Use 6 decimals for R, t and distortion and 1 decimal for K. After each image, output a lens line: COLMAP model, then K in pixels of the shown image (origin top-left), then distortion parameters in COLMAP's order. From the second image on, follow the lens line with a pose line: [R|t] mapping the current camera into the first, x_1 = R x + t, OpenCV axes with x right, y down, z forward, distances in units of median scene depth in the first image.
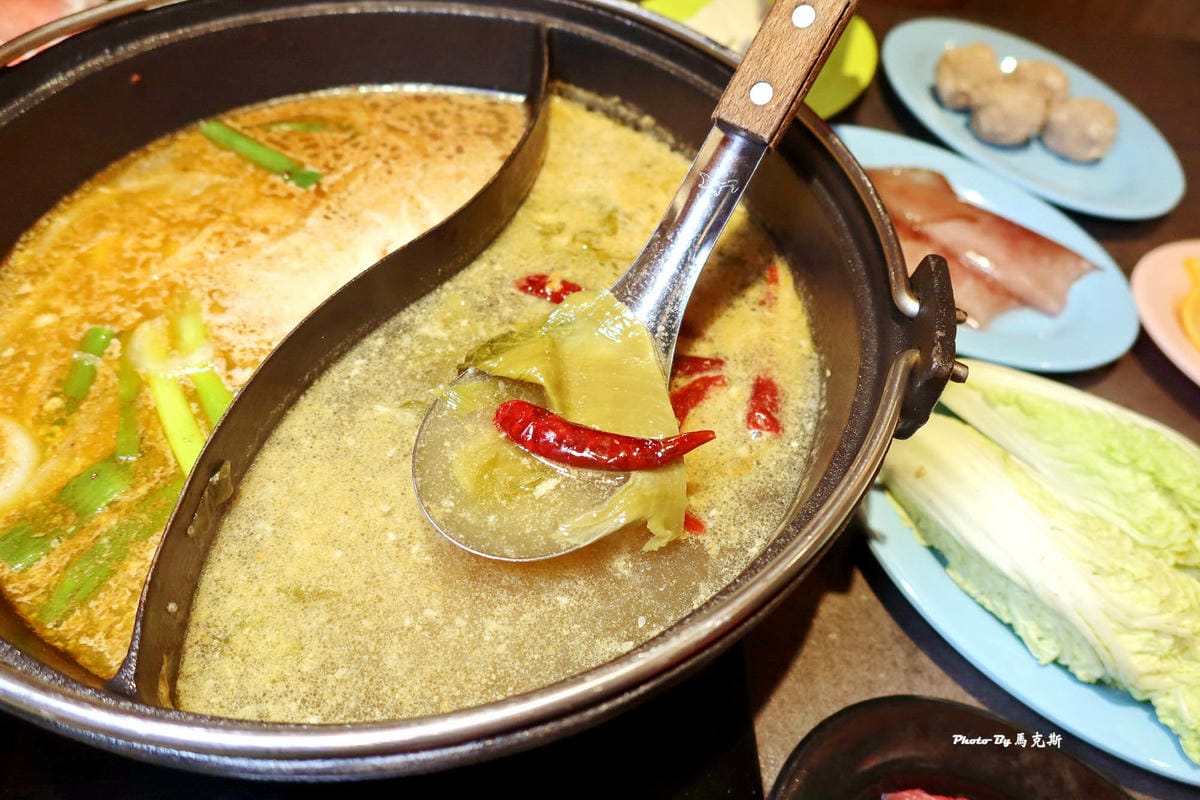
lens RADIAL K [[817.6, 0, 608.7], [0, 817.6, 401.1], [0, 0, 1]] dist [-0.022373, 0.008700]
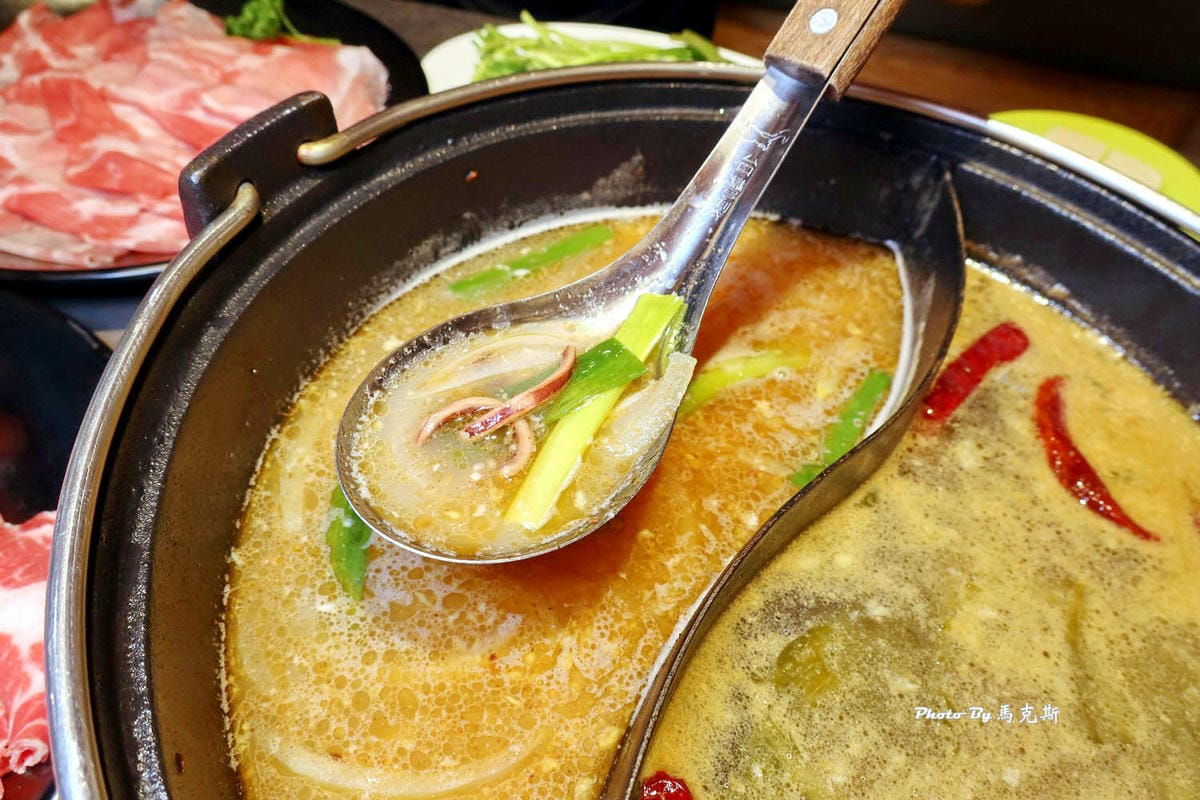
lens RADIAL K [[817.6, 0, 603.4], [0, 817.6, 399.9], [0, 0, 1]] dist [-0.022373, 0.008700]
pose [[0.985370, 0.138389, -0.099472, -0.361663], [-0.146456, 0.986062, -0.078950, -0.136691], [0.087160, 0.092364, 0.991903, 0.226619]]
